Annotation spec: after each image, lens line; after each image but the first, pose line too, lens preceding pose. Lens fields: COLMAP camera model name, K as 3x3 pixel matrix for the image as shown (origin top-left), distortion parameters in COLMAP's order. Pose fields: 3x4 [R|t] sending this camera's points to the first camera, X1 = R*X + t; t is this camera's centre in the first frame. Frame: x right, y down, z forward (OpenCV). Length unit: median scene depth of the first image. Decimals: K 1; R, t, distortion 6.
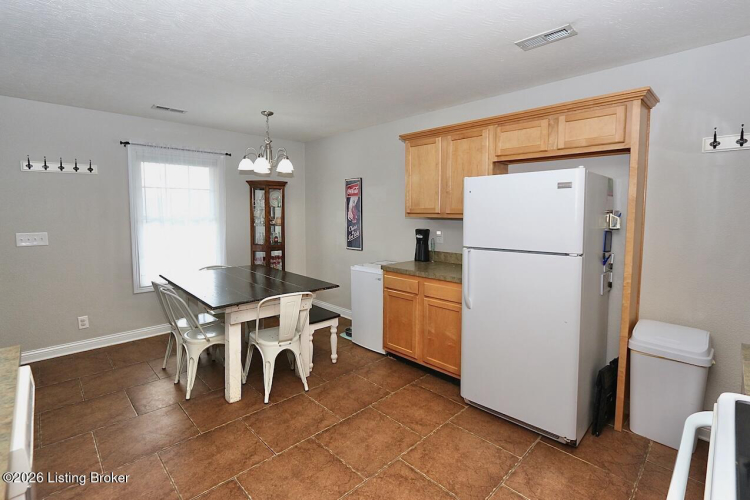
lens RADIAL K [[347.6, 0, 358.9], [0, 347.6, 241.4], [0, 0, 1]] dist [-0.006949, -0.000718]
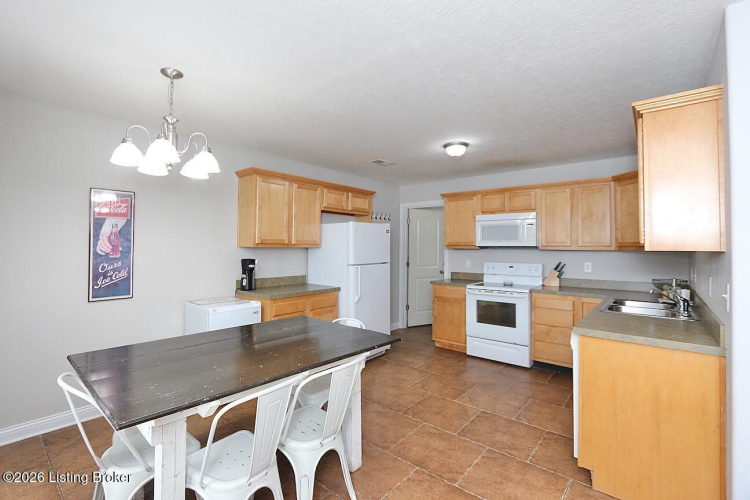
lens RADIAL K [[347.6, 0, 372.8], [0, 347.6, 241.9], [0, 0, 1]] dist [-0.006949, -0.000718]
pose [[-0.112846, 0.014040, 0.993513, -0.885930], [0.086988, 0.996201, -0.004197, -0.048497], [-0.989797, 0.085950, -0.113638, 0.740920]]
